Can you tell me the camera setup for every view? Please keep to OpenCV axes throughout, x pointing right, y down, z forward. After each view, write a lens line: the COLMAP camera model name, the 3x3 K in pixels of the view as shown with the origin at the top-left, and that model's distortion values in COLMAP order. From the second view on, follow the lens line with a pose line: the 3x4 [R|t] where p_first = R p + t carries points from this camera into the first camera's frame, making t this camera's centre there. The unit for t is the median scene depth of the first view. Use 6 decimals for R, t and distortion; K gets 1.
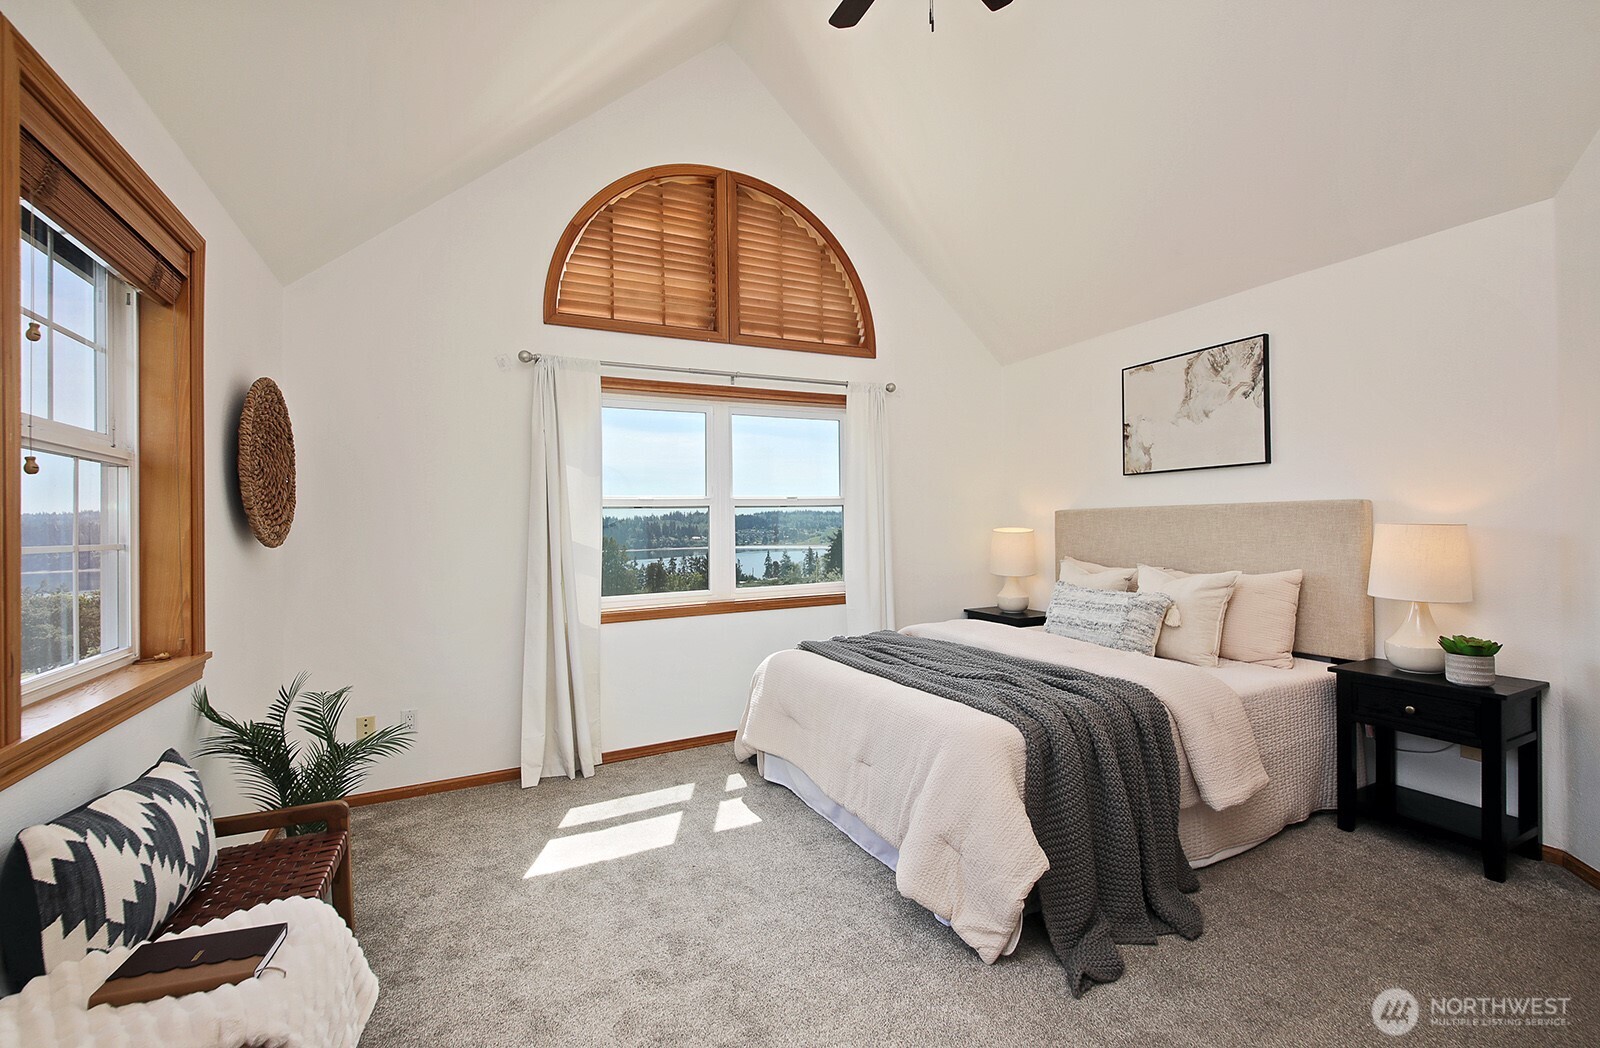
lens RADIAL K [[688.7, 0, 800.1], [0, 688.7, 523.7], [0, 0, 1]] dist [0.017178, -0.001356]
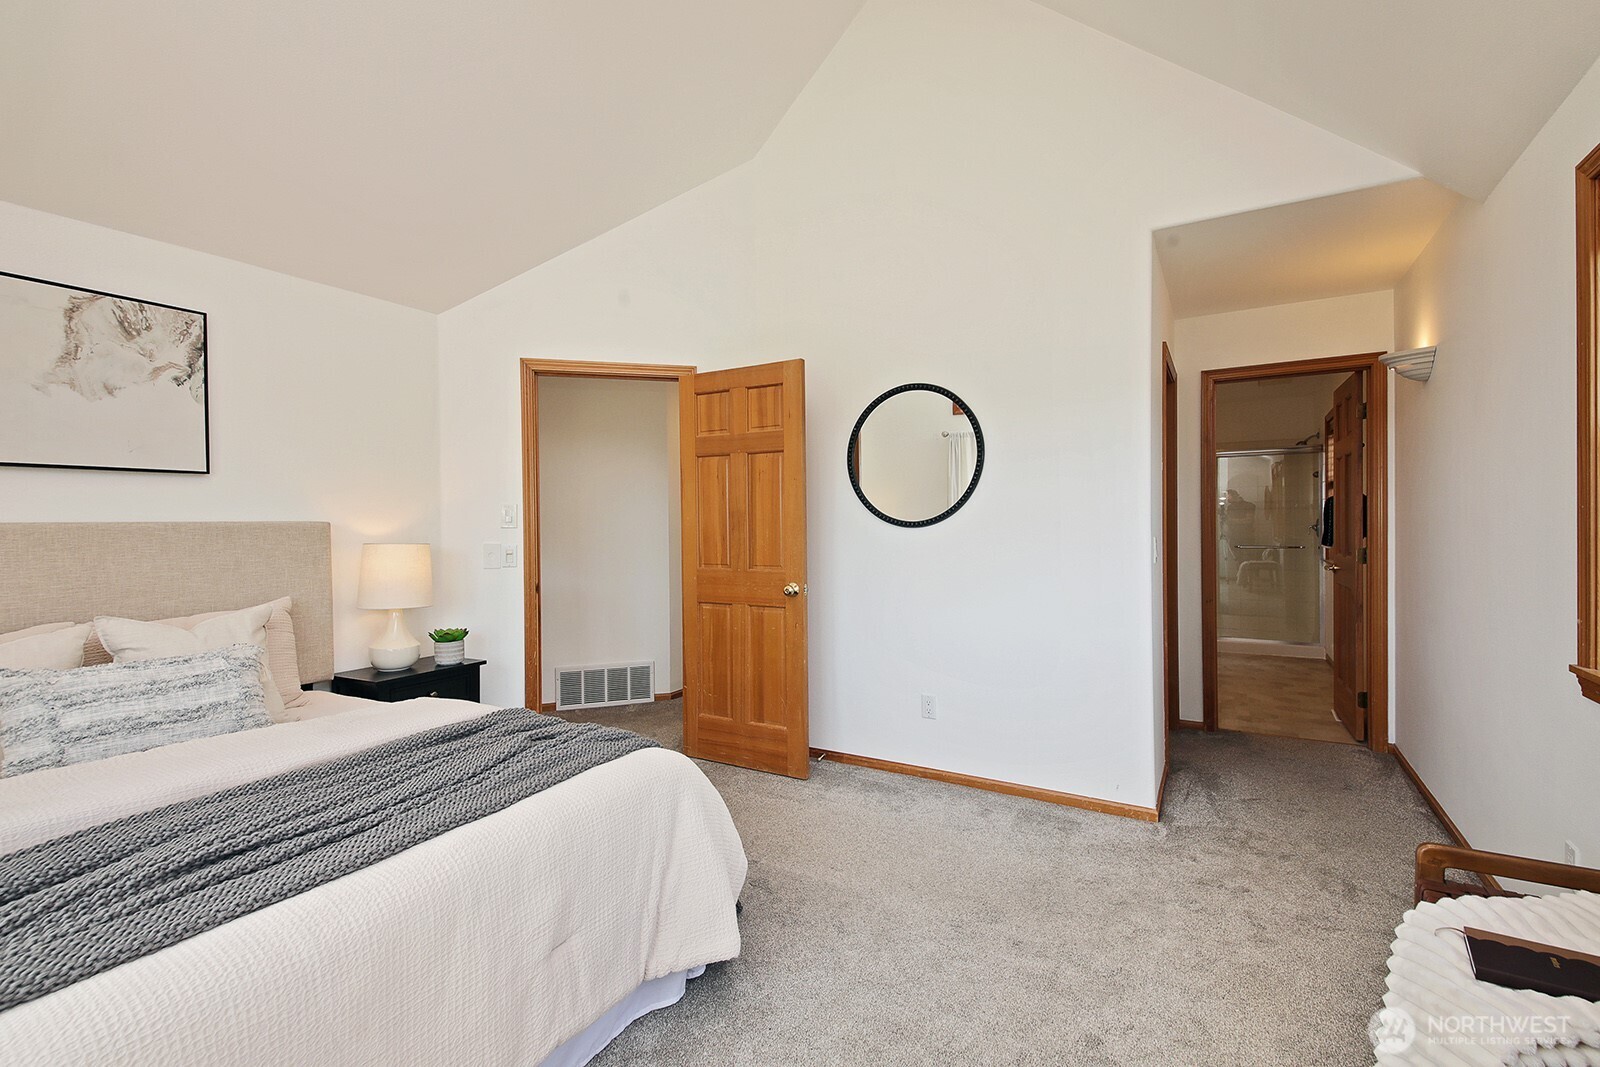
lens RADIAL K [[713.0, 0, 799.0], [0, 713.0, 534.2], [0, 0, 1]] dist [-0.000451, -0.000282]
pose [[-0.539844, 0.017170, 0.841590, -0.376381], [0.022428, 0.999730, -0.006010, 0.004678], [-0.841466, 0.015631, -0.540084, 0.809049]]
